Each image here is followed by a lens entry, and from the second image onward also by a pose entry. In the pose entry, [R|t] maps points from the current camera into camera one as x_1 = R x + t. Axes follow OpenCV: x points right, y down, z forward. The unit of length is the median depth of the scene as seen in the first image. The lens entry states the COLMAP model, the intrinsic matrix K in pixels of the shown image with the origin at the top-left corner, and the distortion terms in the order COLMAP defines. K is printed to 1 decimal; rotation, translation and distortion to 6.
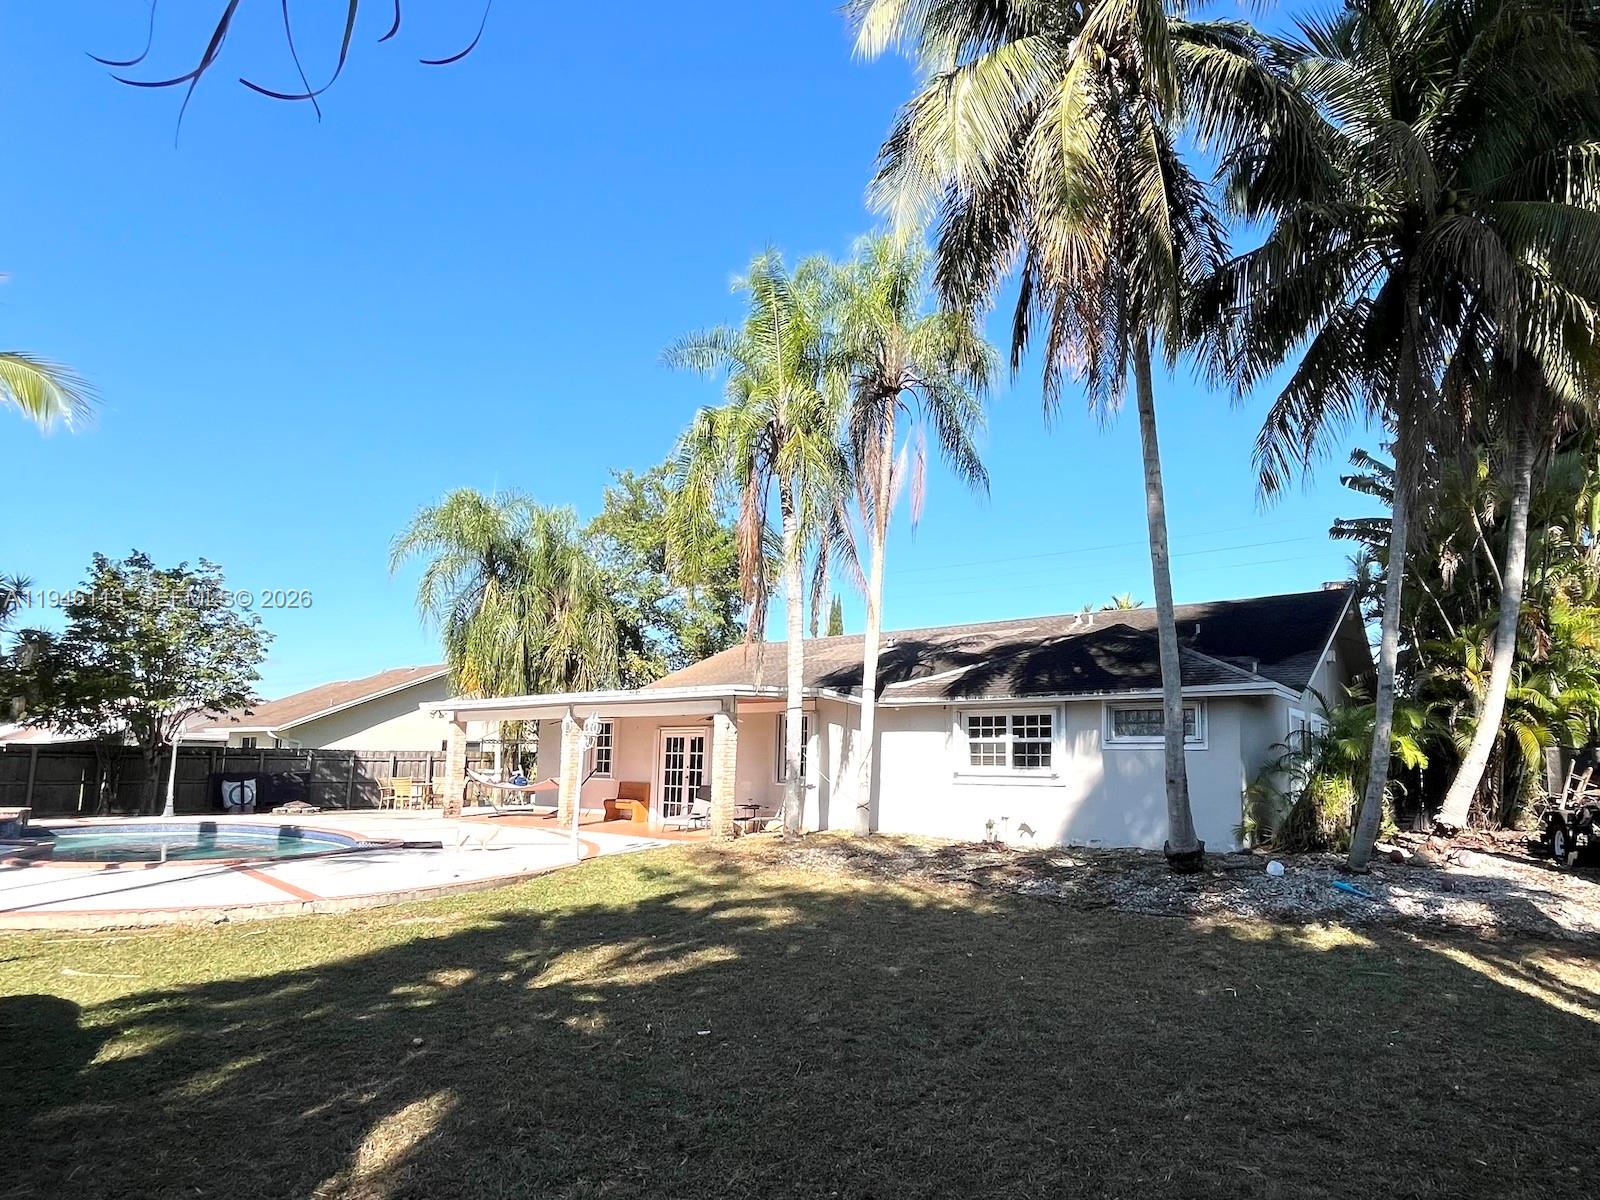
lens RADIAL K [[644.2, 0, 765.5], [0, 644.2, 716.3], [0, 0, 1]] dist [0.000383, 0.000166]
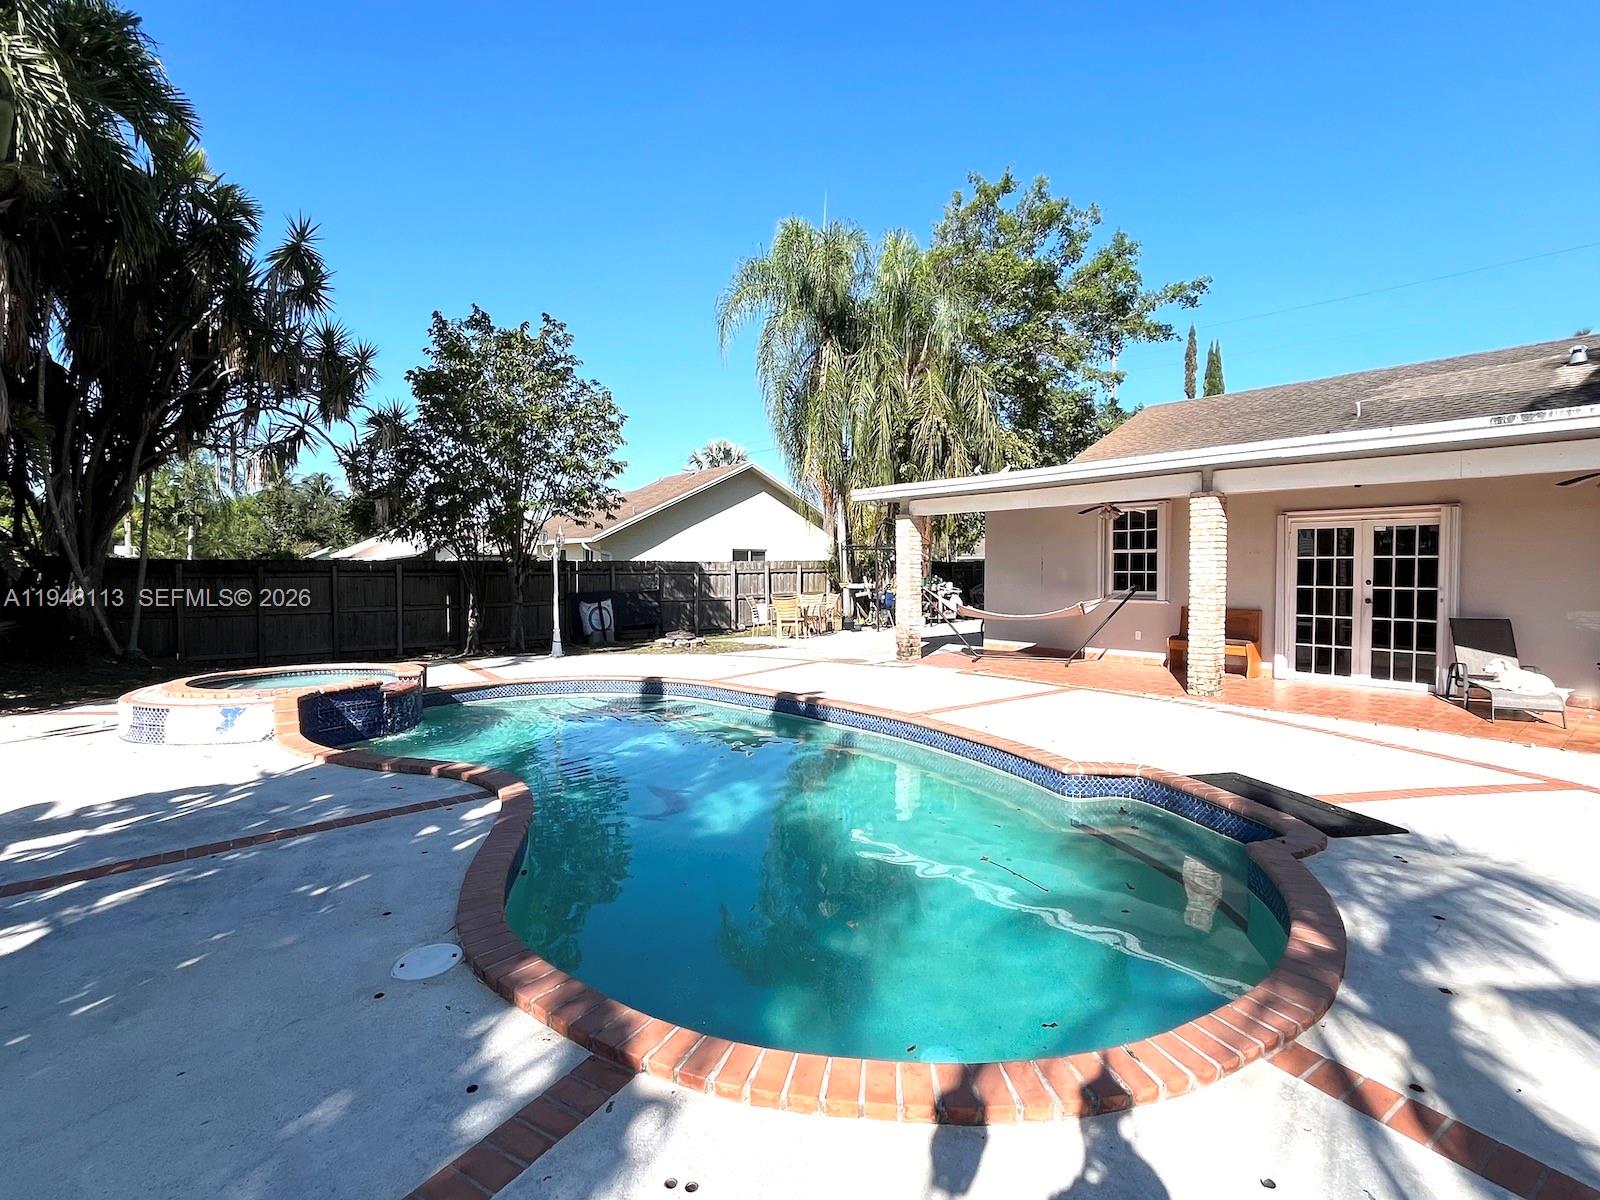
lens RADIAL K [[644.2, 0, 799.8], [0, 644.2, 600.3], [0, 0, 1]] dist [0.000383, 0.000166]
pose [[0.964828, -0.002194, -0.262871, -0.408339], [0.034341, 0.992448, 0.117760, 0.012331], [0.260628, -0.122645, 0.957618, 0.326734]]
